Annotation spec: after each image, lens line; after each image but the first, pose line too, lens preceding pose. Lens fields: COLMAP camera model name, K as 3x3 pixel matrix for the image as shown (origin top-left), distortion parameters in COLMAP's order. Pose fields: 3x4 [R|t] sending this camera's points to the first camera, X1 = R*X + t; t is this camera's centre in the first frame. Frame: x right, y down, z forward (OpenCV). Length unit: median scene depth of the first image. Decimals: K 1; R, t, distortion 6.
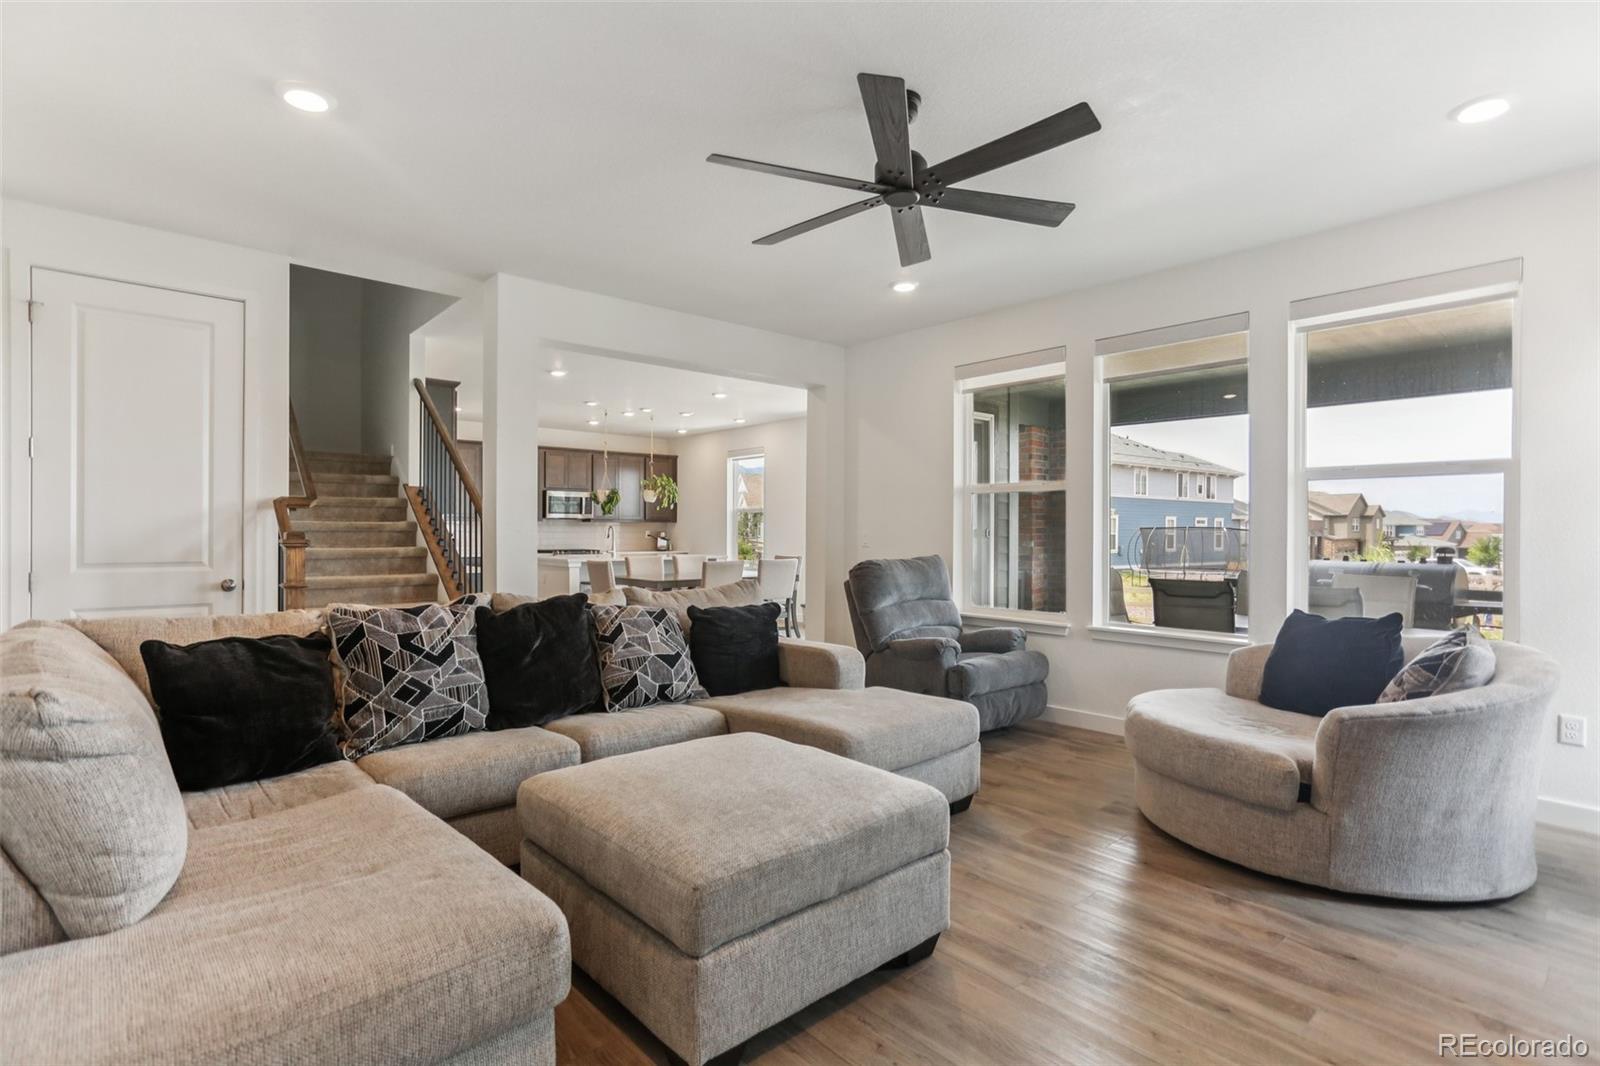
lens RADIAL K [[797.3, 0, 794.1], [0, 797.3, 524.1], [0, 0, 1]] dist [-0.012515, -0.000047]
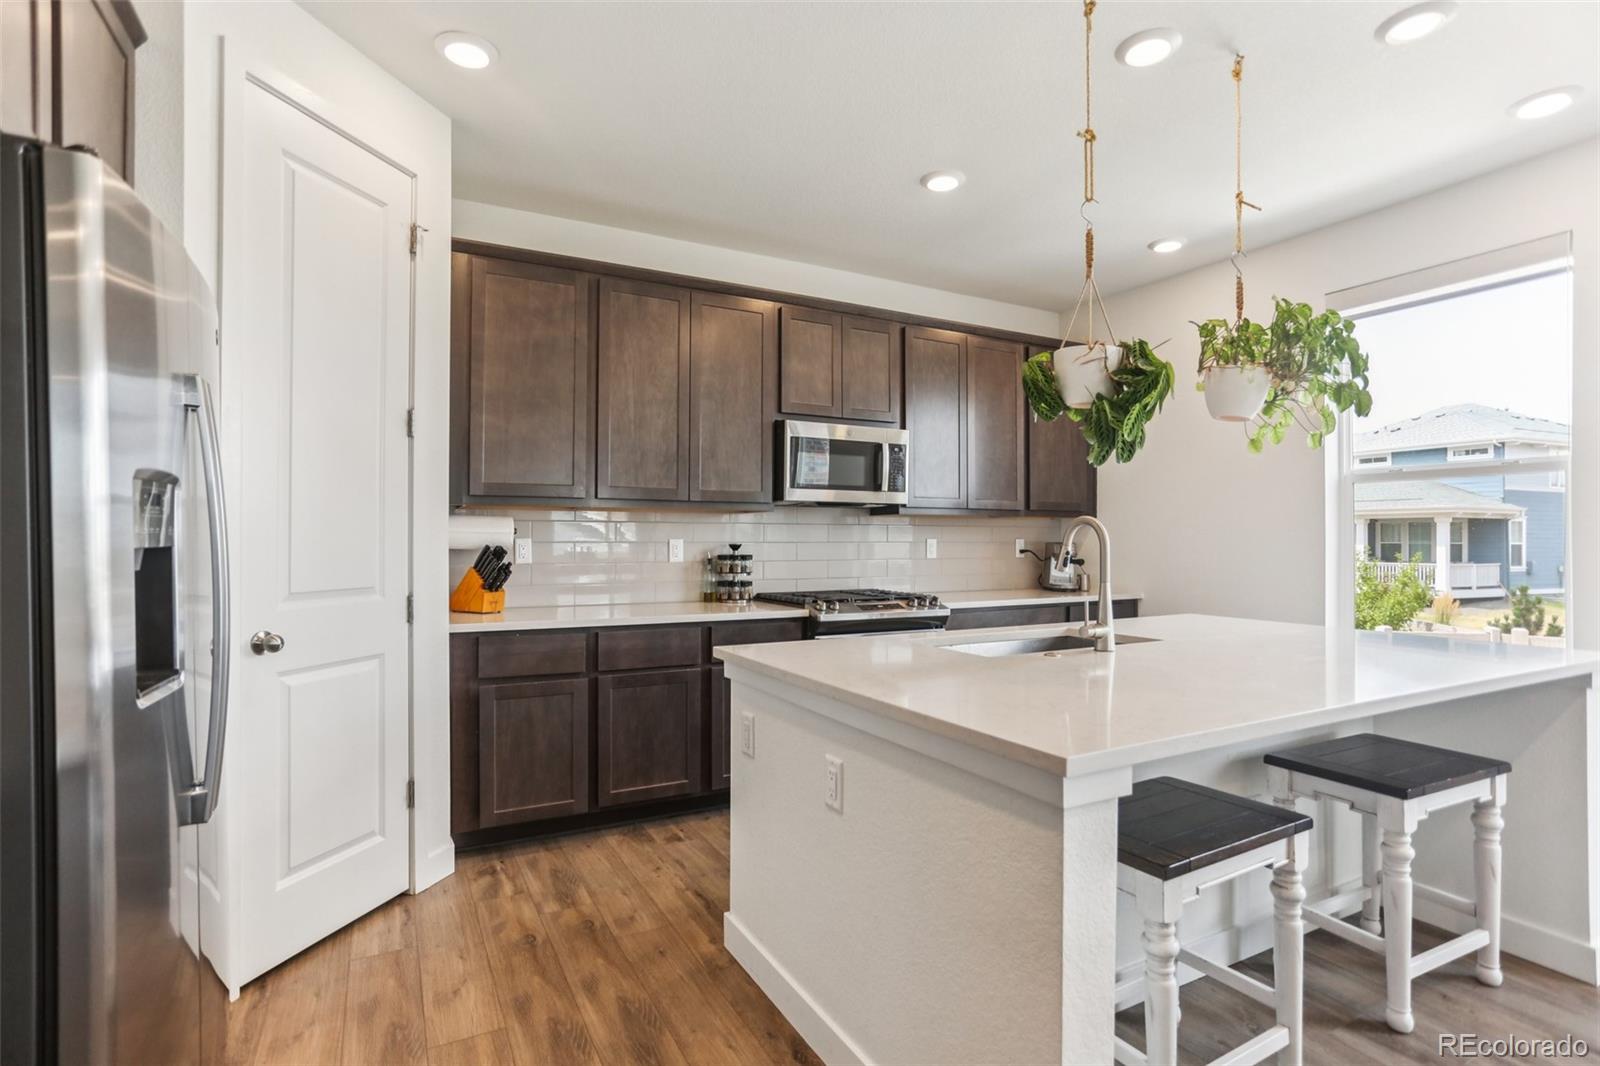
lens RADIAL K [[786.2, 0, 800.0], [0, 786.2, 533.0], [0, 0, 1]] dist [-0.000059, -0.000003]
pose [[0.977675, 0.002643, -0.210108, -0.224306], [-0.001777, 0.999989, 0.004307, 0.004210], [0.210117, -0.003837, 0.977669, 0.646054]]
